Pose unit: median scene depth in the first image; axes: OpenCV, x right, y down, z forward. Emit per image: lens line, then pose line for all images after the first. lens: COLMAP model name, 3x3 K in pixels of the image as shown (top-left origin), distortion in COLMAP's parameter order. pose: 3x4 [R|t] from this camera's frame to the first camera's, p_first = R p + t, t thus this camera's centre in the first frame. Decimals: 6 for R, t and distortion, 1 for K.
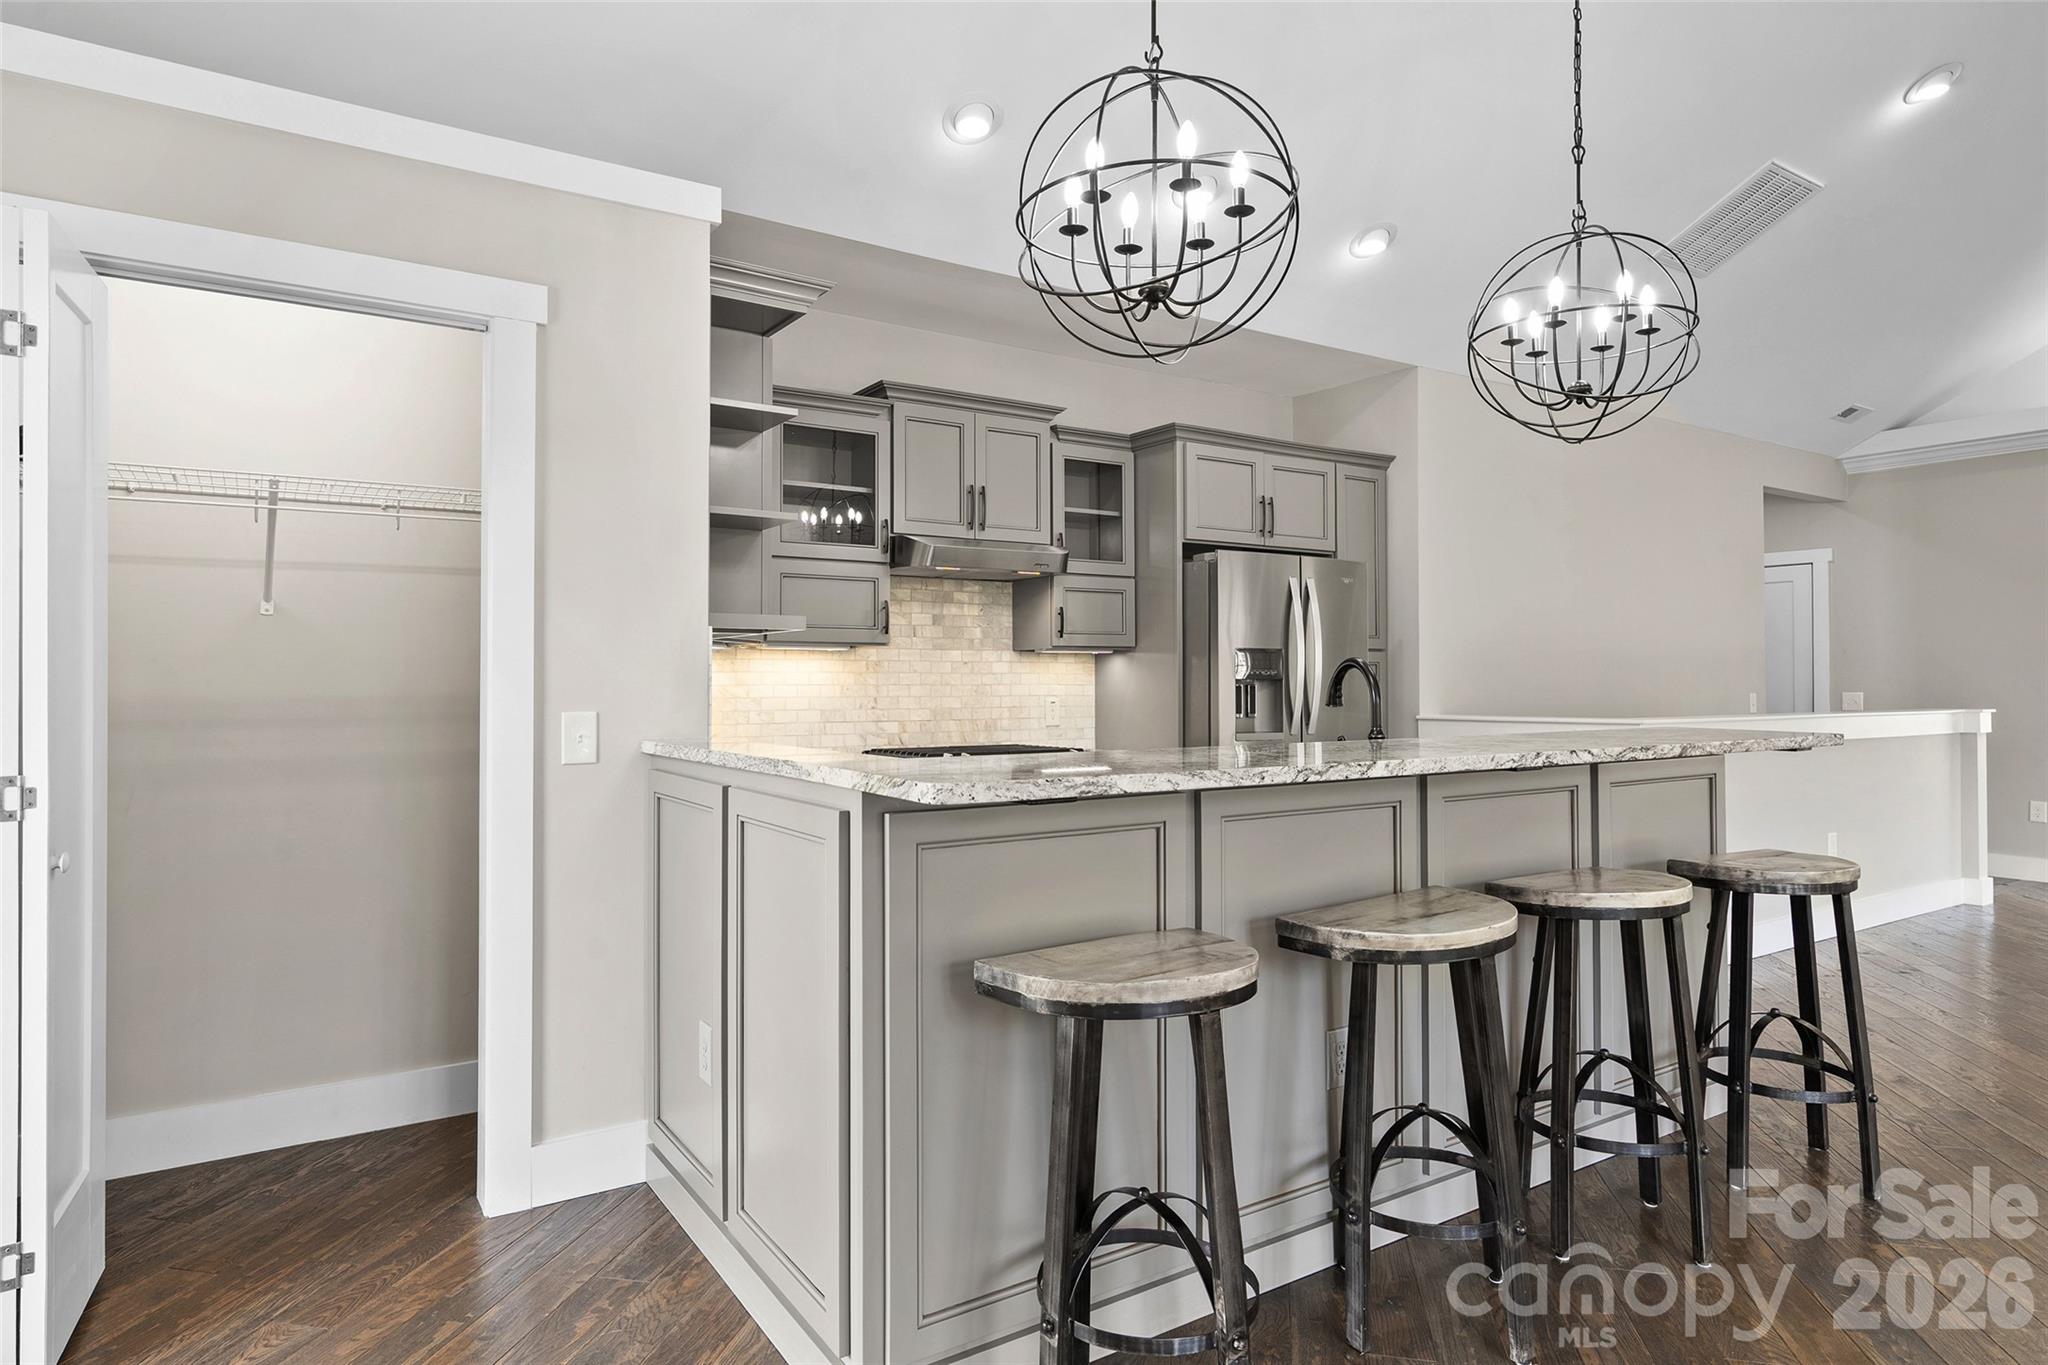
lens RADIAL K [[1185.2, 0, 1024.0], [0, 1185.2, 682.5], [0, 0, 1]] dist [-0.000145, -0.000181]
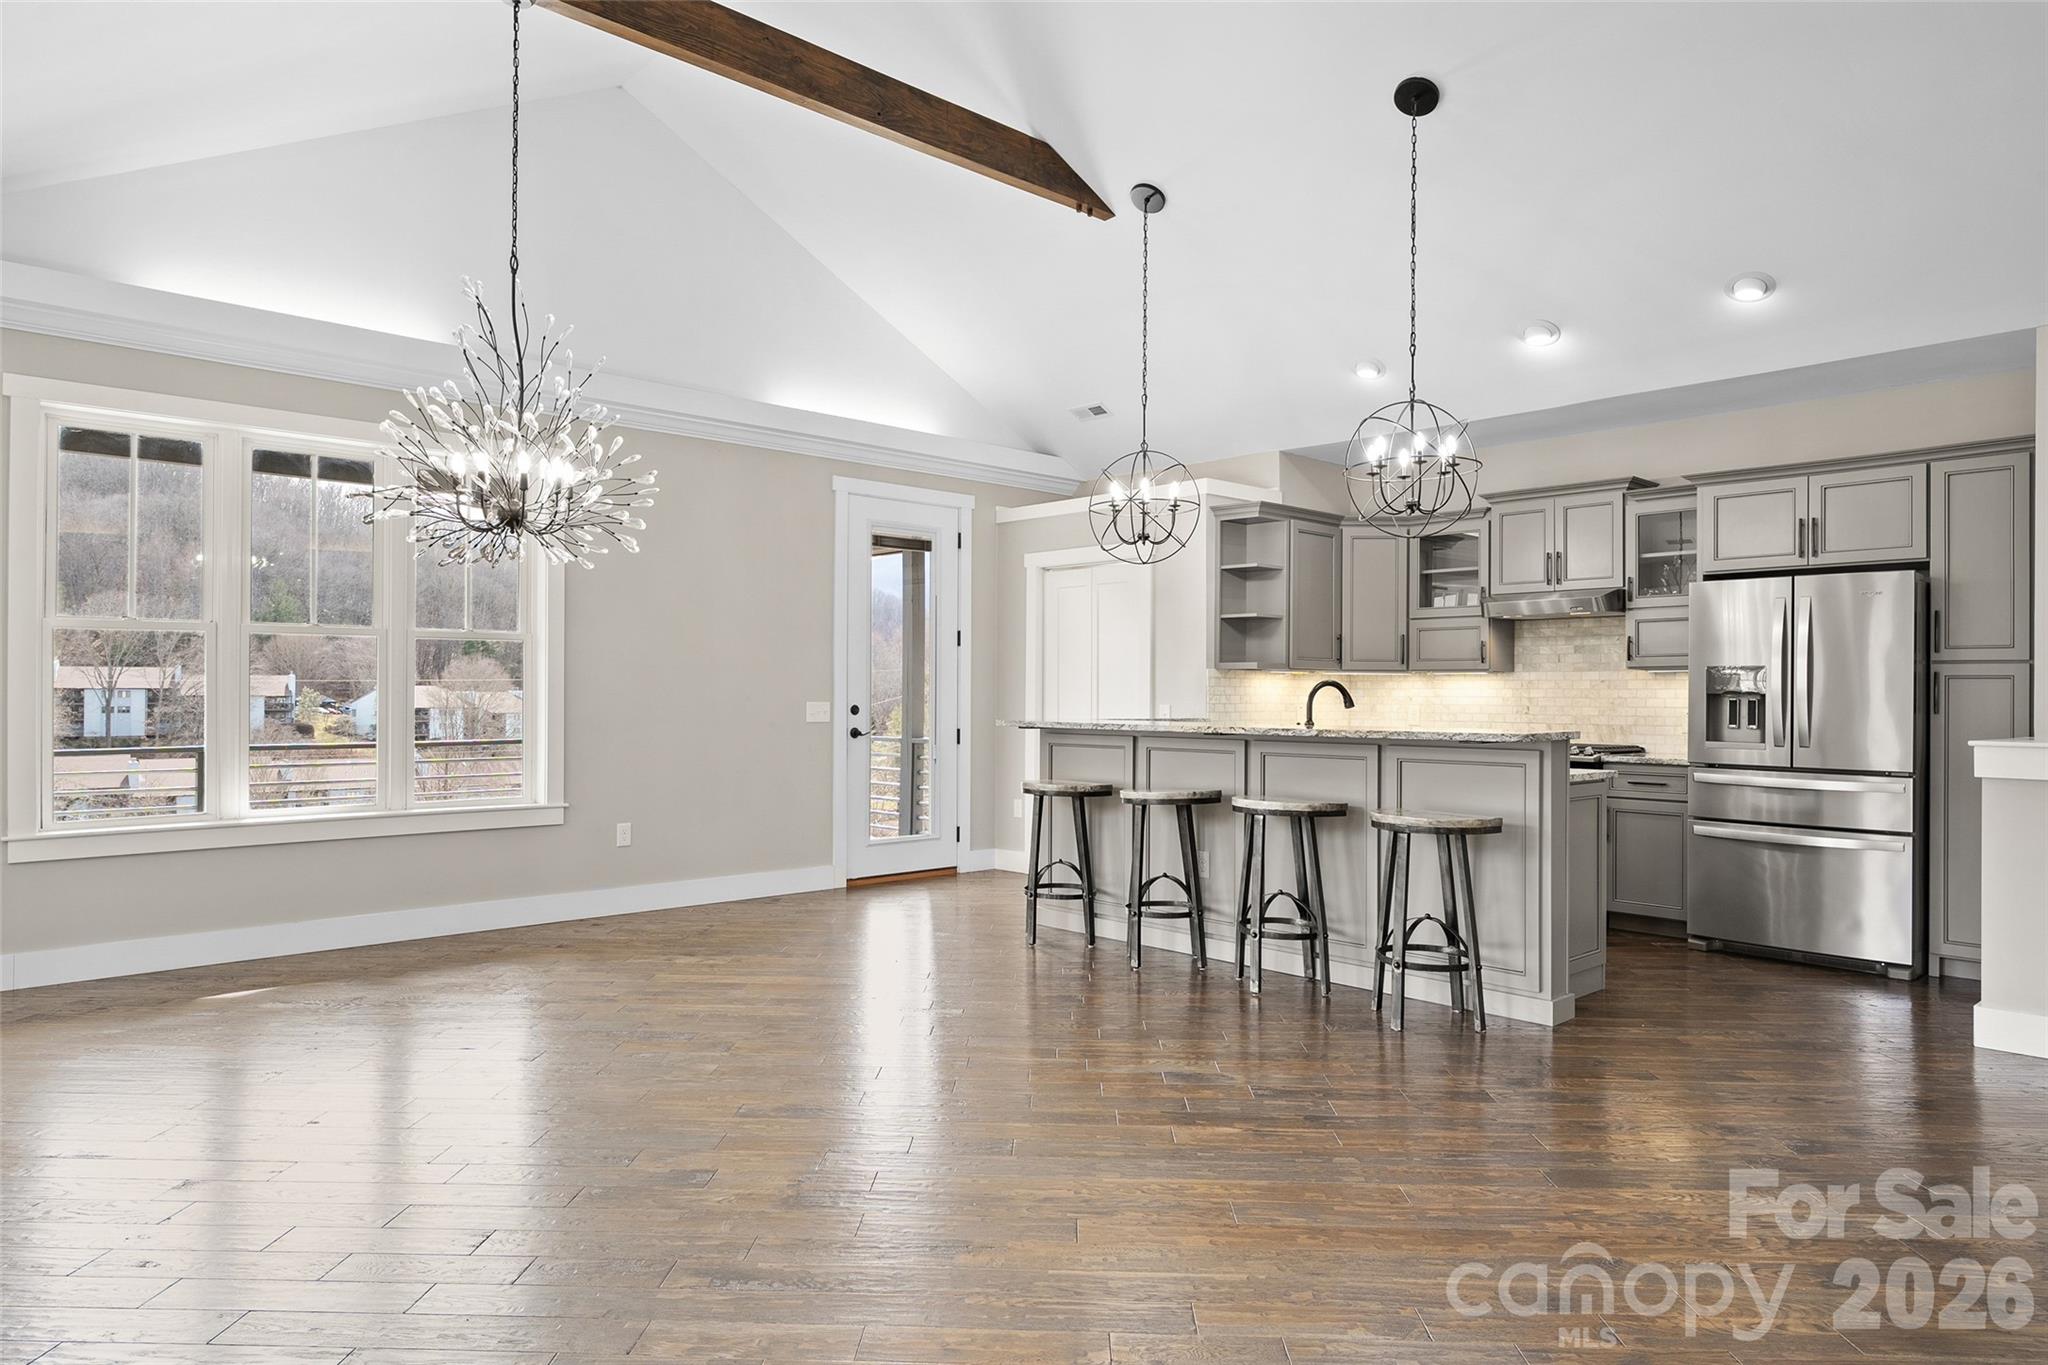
lens RADIAL K [[1230.2, 0, 1024.0], [0, 1230.2, 682.5], [0, 0, 1]] dist [0.000525, 0.000014]
pose [[0.175034, -0.004433, -0.984552, 1.183292], [-0.002488, 0.999985, -0.004944, -0.006798], [0.984559, 0.003315, 0.175020, 0.144310]]
